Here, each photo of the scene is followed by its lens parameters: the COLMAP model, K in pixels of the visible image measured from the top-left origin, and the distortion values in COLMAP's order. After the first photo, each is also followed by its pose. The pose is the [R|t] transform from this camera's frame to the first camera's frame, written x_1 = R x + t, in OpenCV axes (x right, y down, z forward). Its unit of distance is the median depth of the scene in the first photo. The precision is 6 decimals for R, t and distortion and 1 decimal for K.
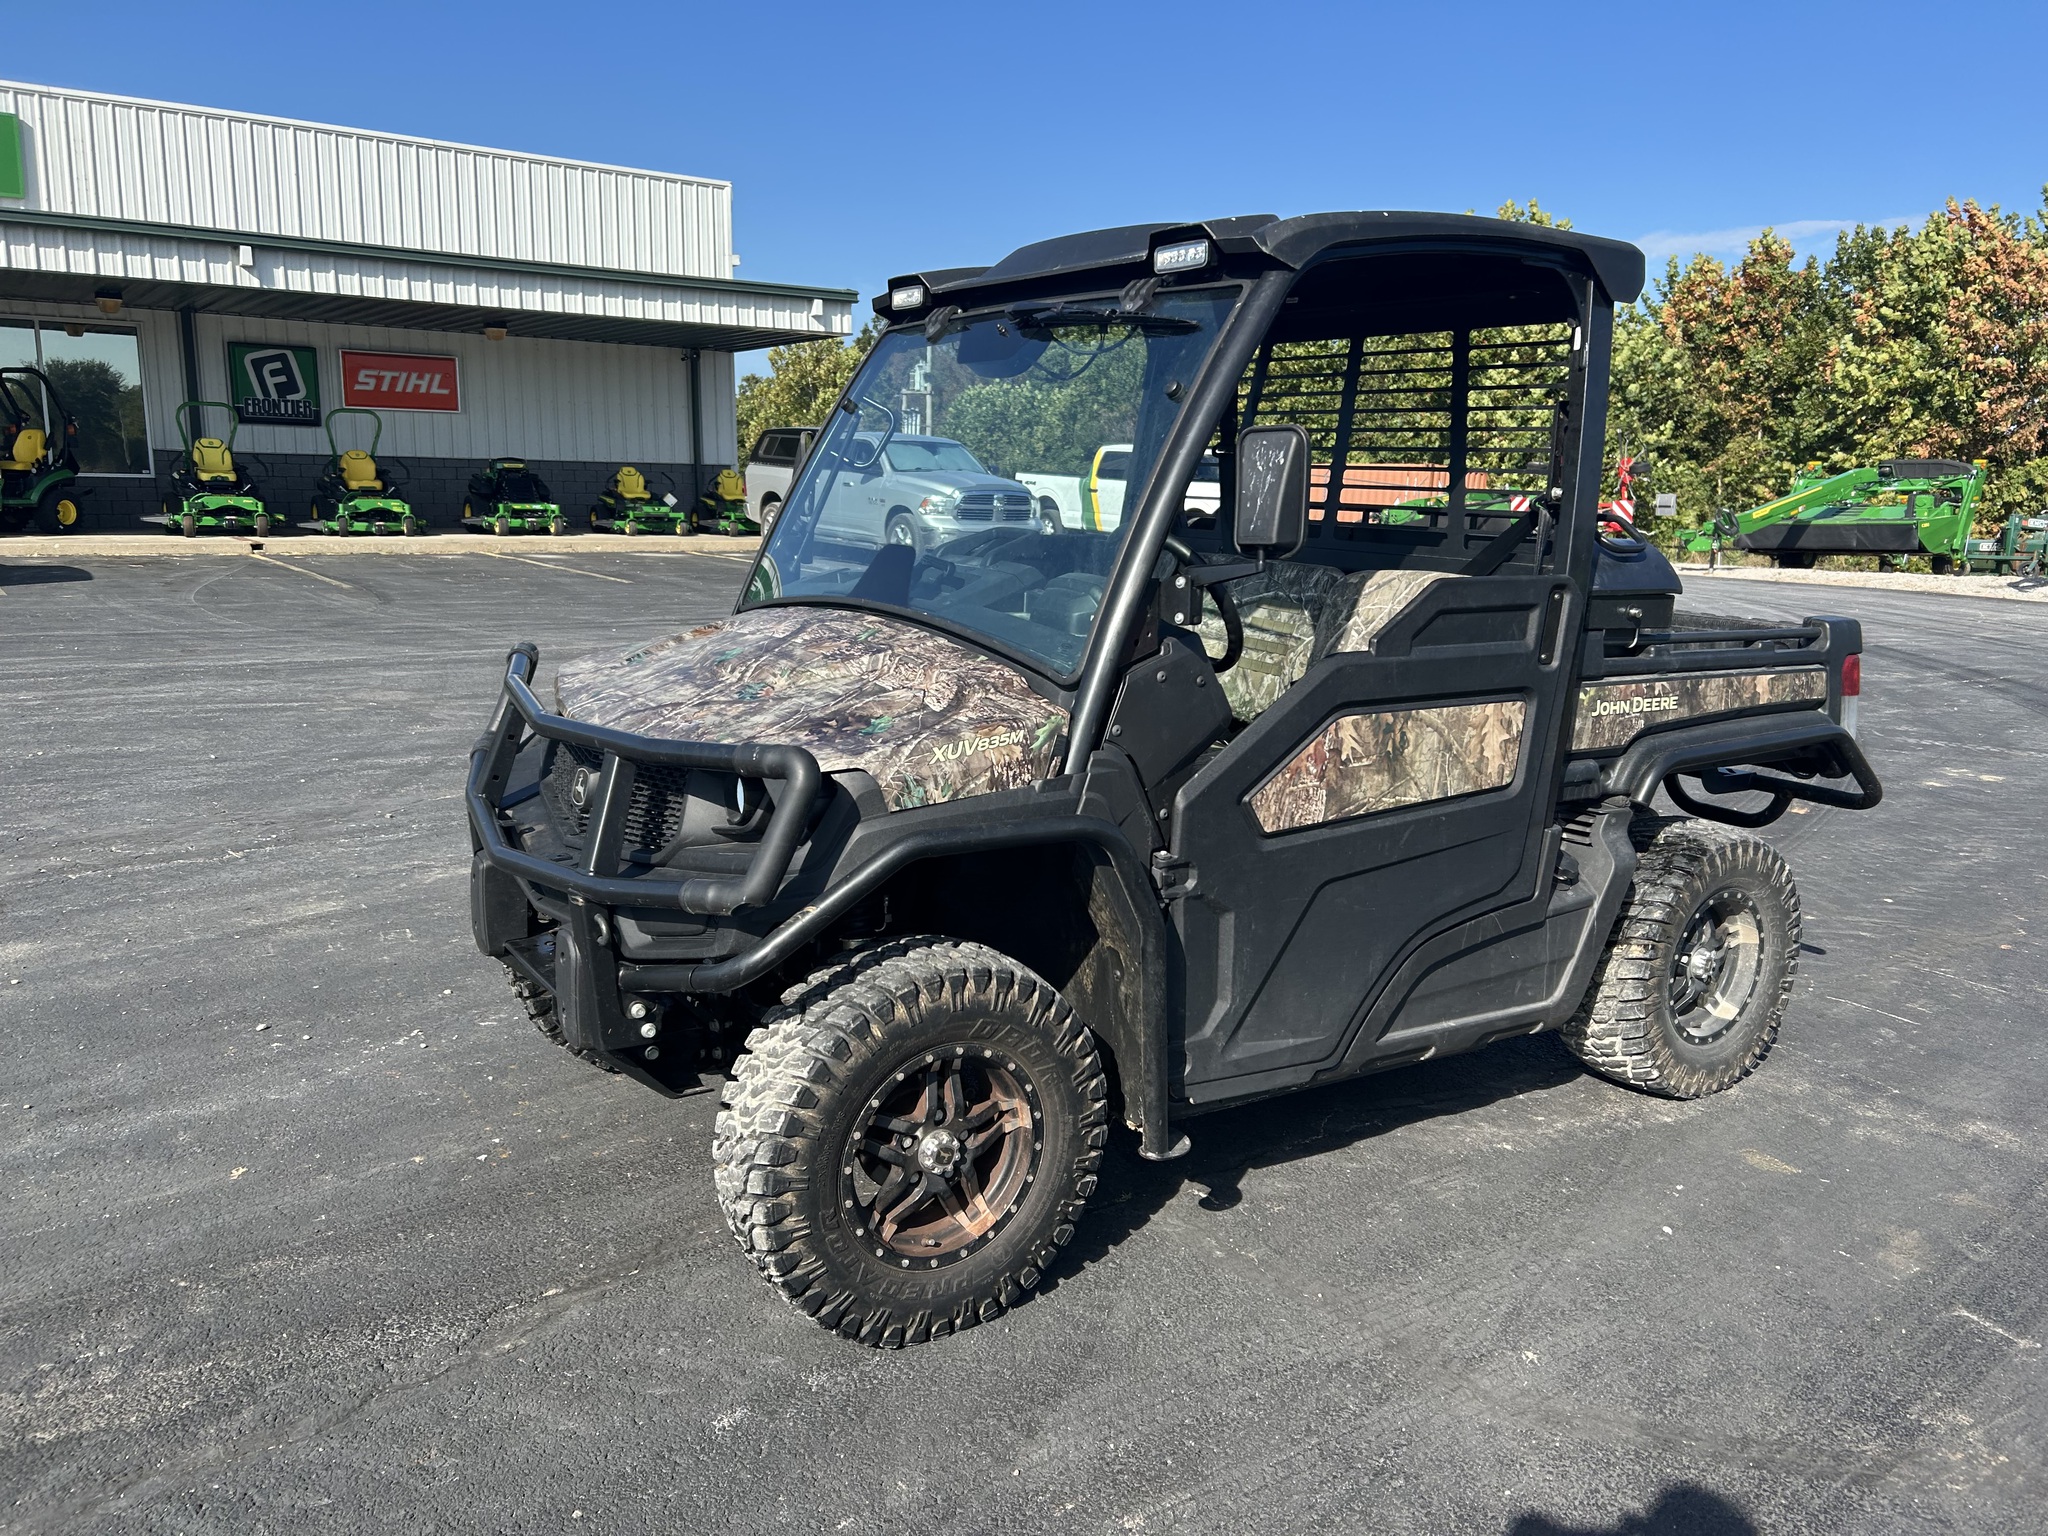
lens RADIAL K [[1533.6, 0, 1064.4], [0, 1533.6, 768.3], [0, 0, 1]] dist [0.074692, -0.081034]
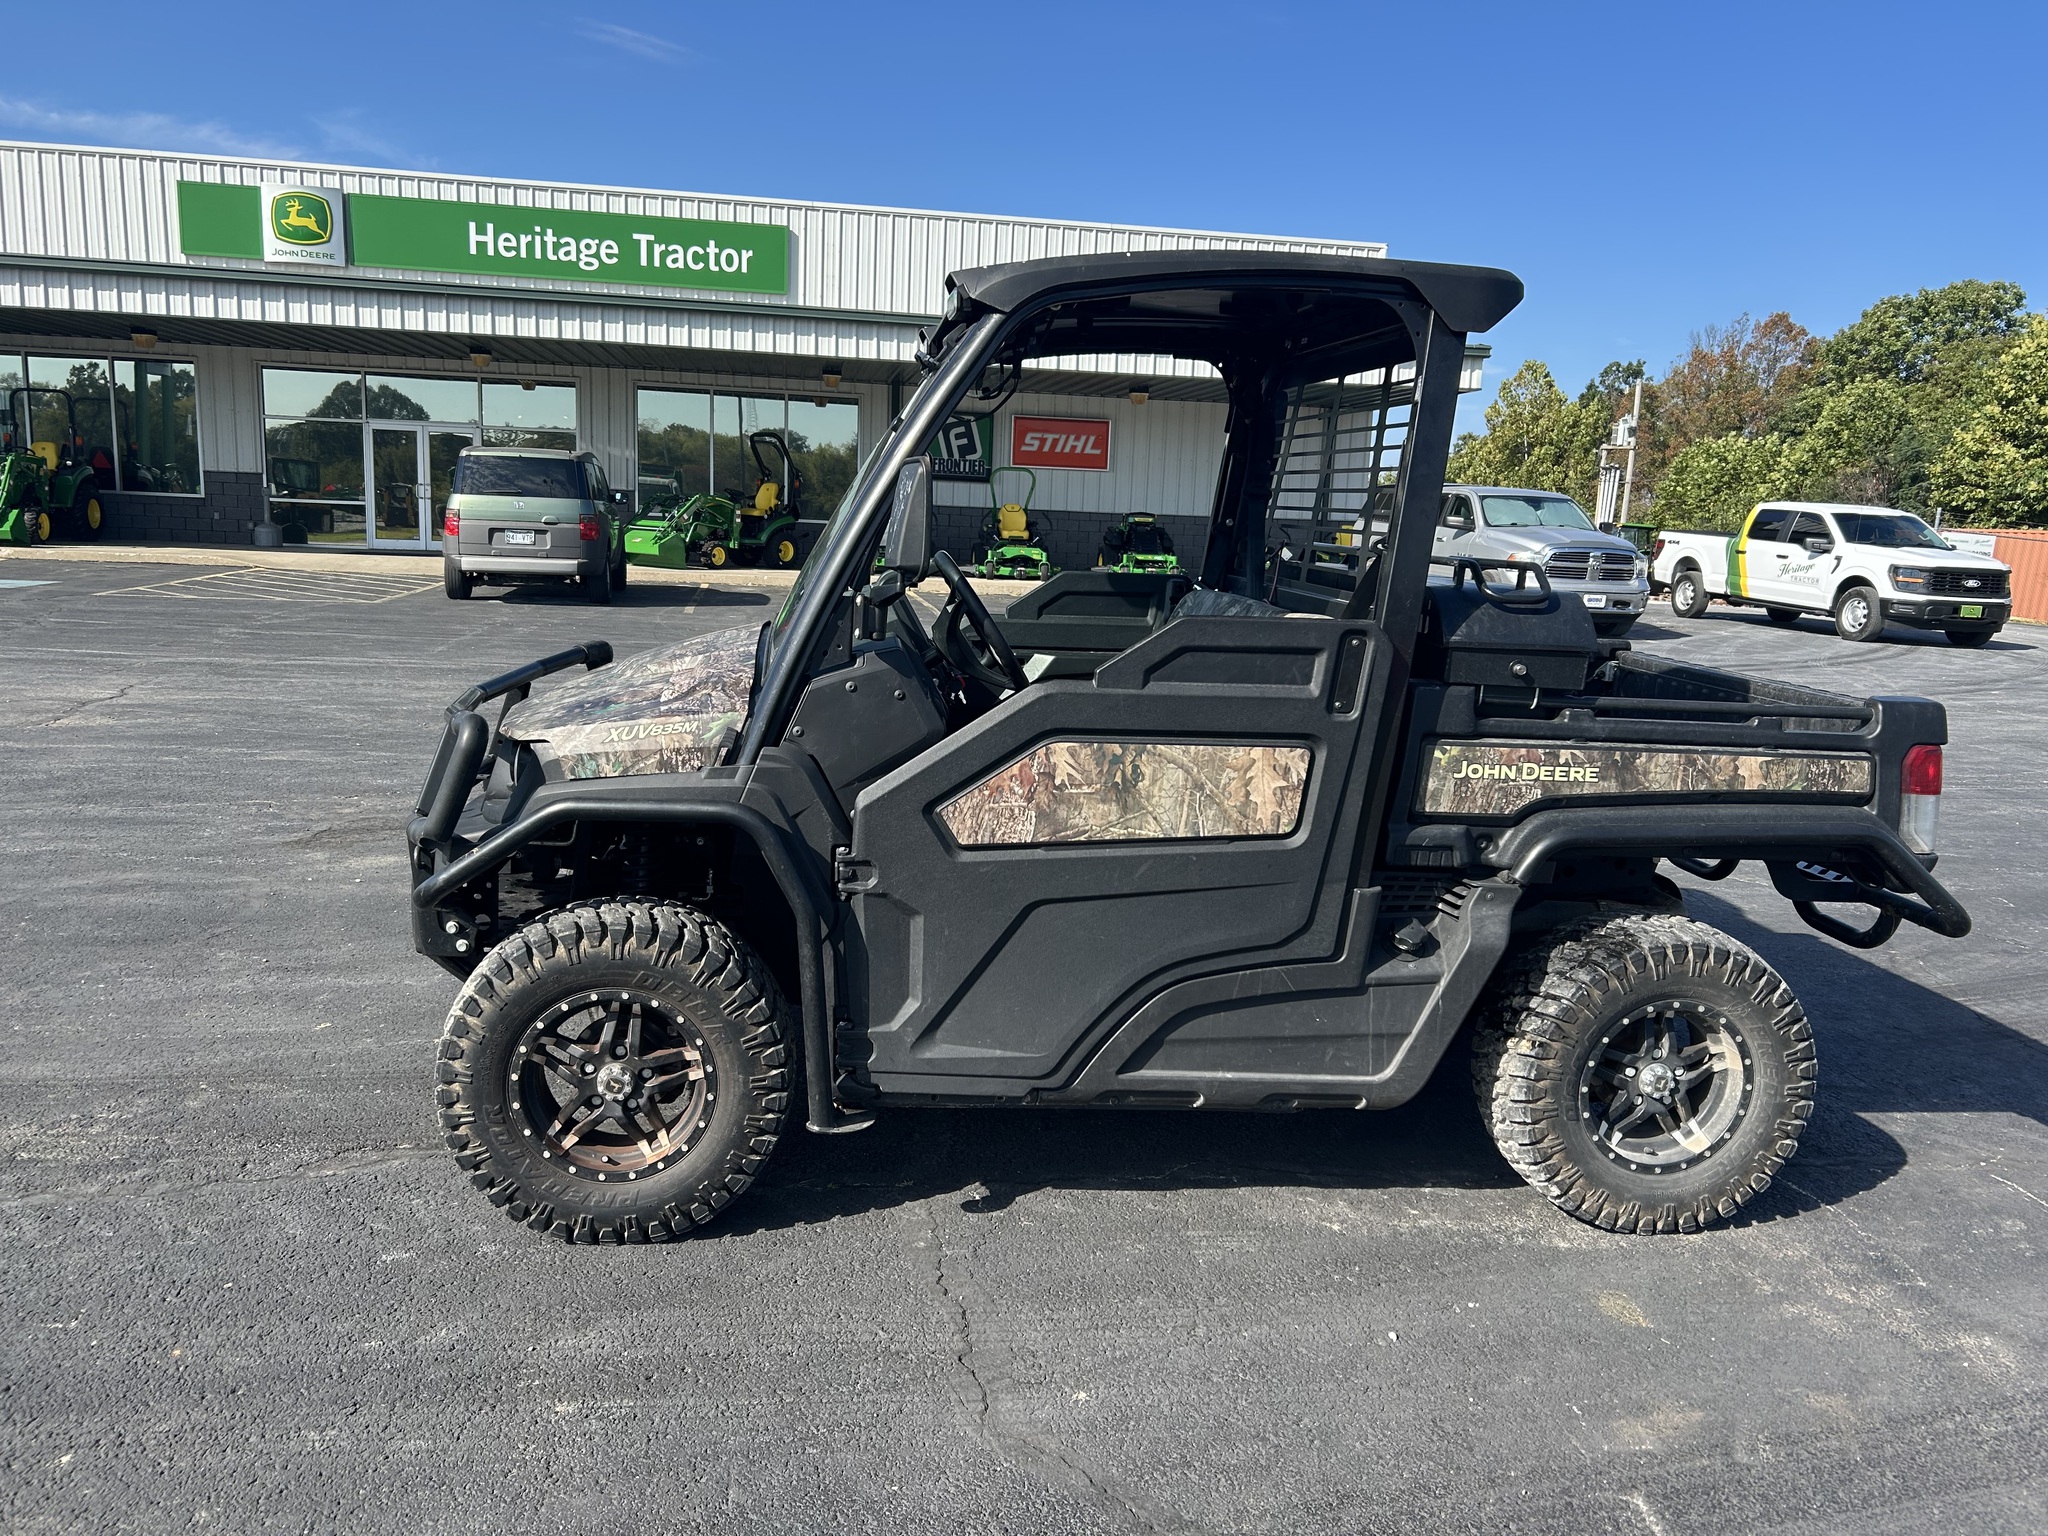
lens RADIAL K [[1581.7, 0, 1126.9], [0, 1581.7, 773.9], [0, 0, 1]] dist [0.071379, -0.082789]
pose [[0.894692, 0.086147, -0.438299, 0.590072], [-0.103569, 0.994494, -0.015948, -0.000482], [0.434512, 0.059662, 0.898688, 0.062678]]
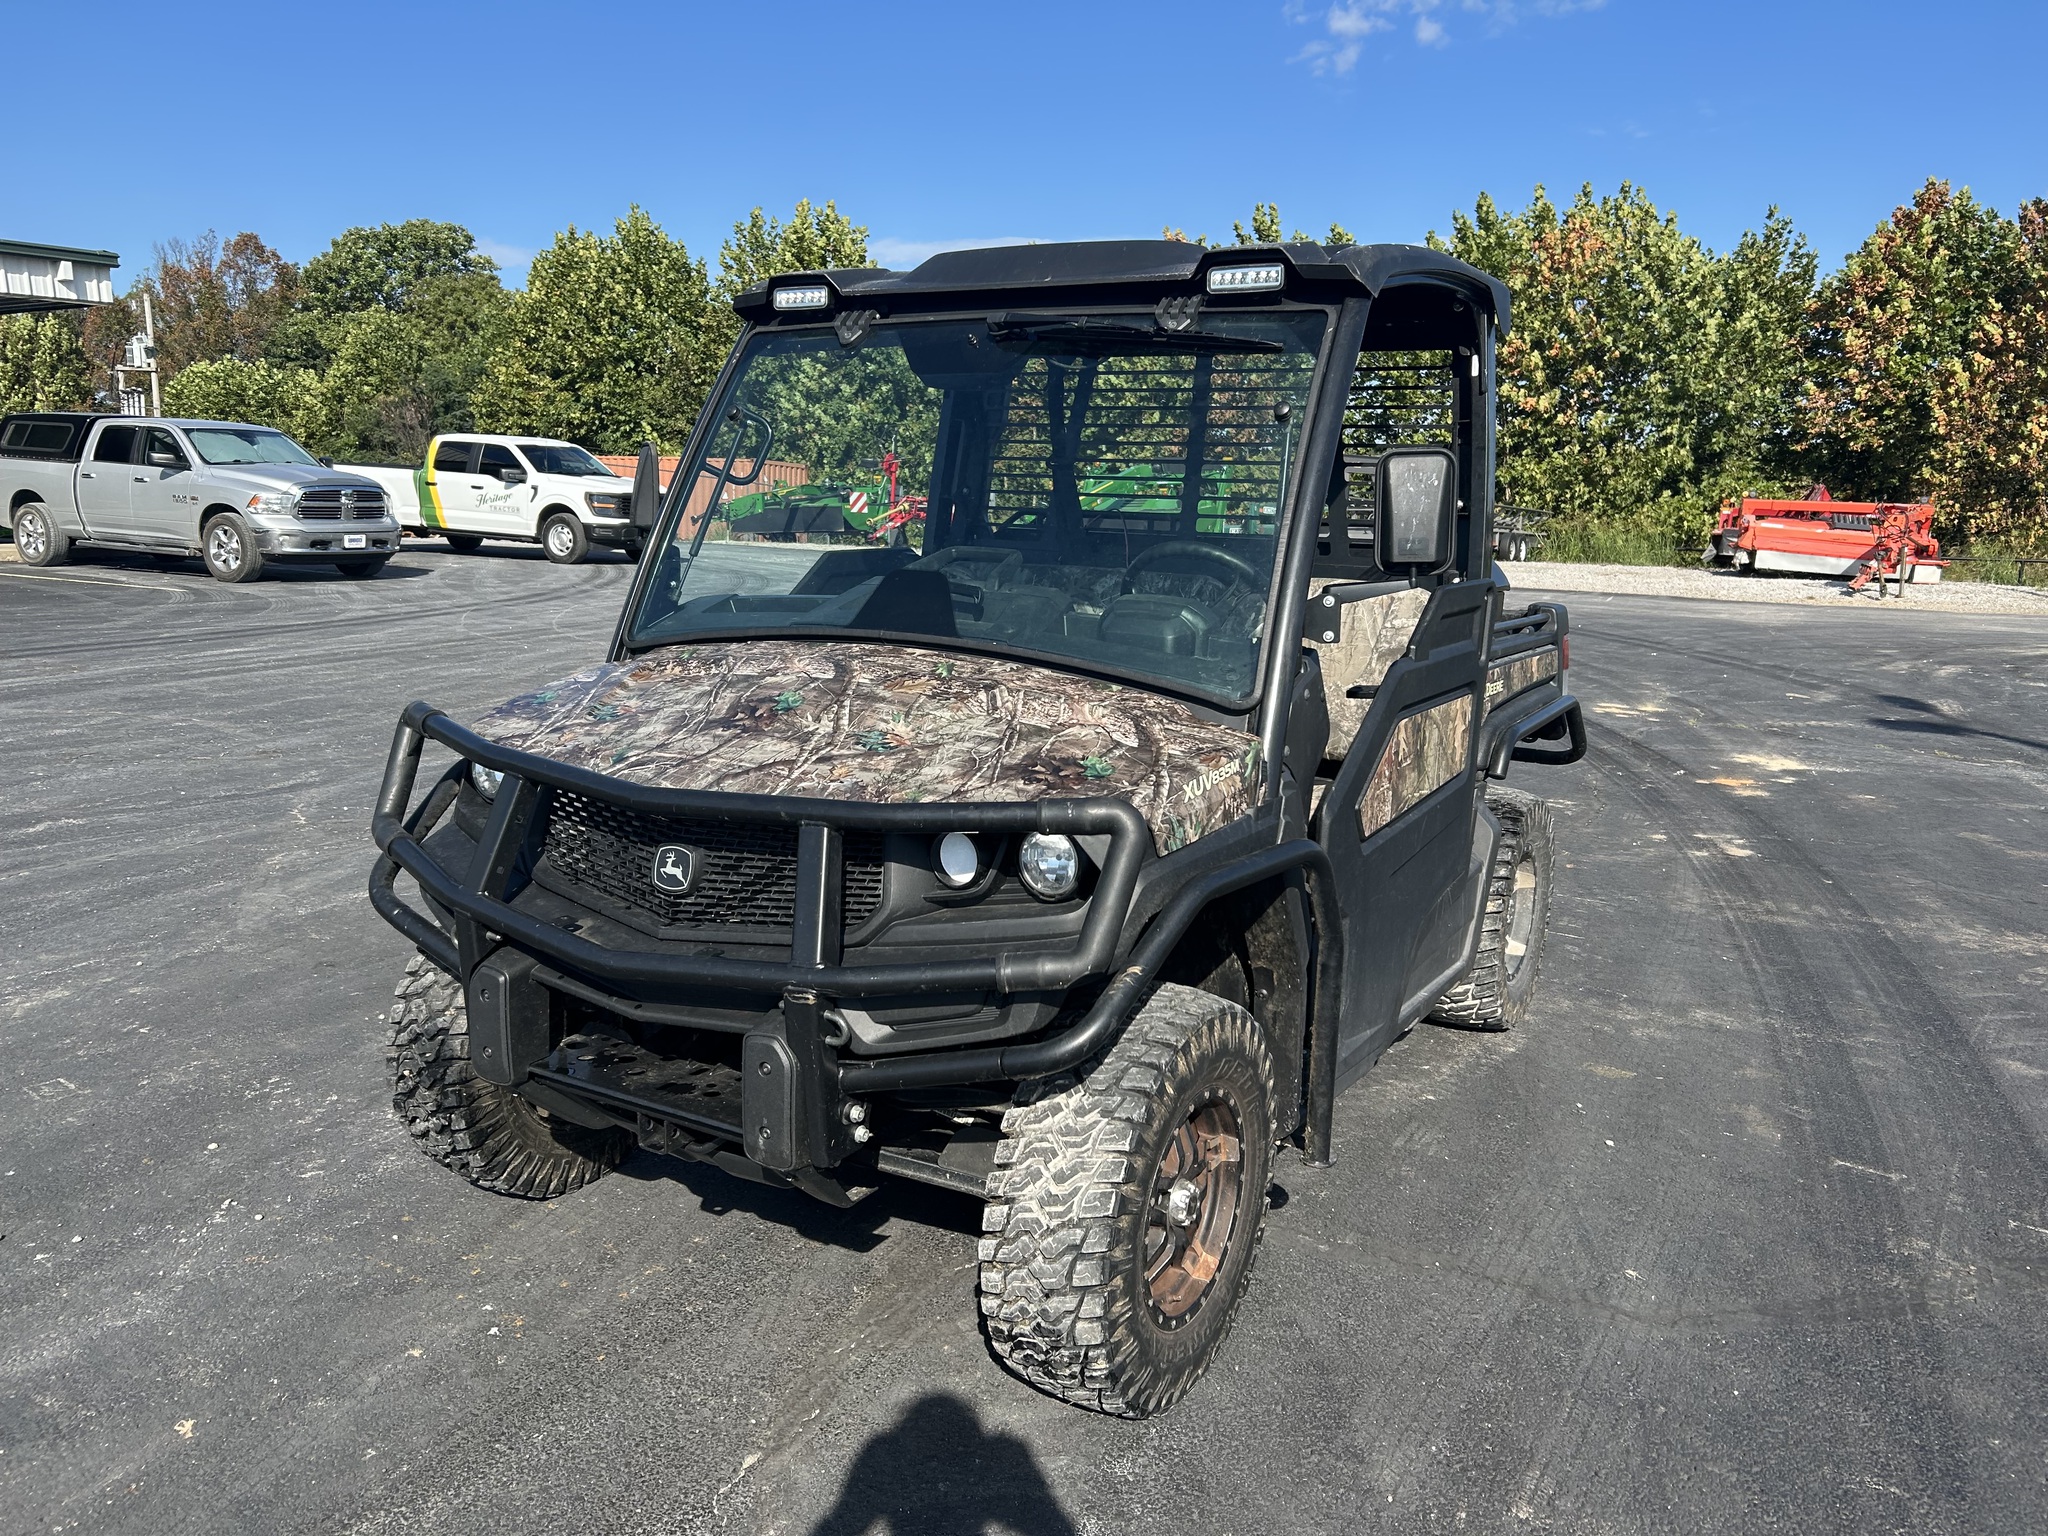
lens RADIAL K [[1537.0, 0, 1025.9], [0, 1537.0, 763.5], [0, 0, 1]] dist [0.038223, -0.034577]
pose [[0.905140, -0.085948, 0.416335, -0.423760], [0.084165, 0.996194, 0.022674, -0.042280], [-0.416699, 0.014518, 0.908928, 0.124825]]
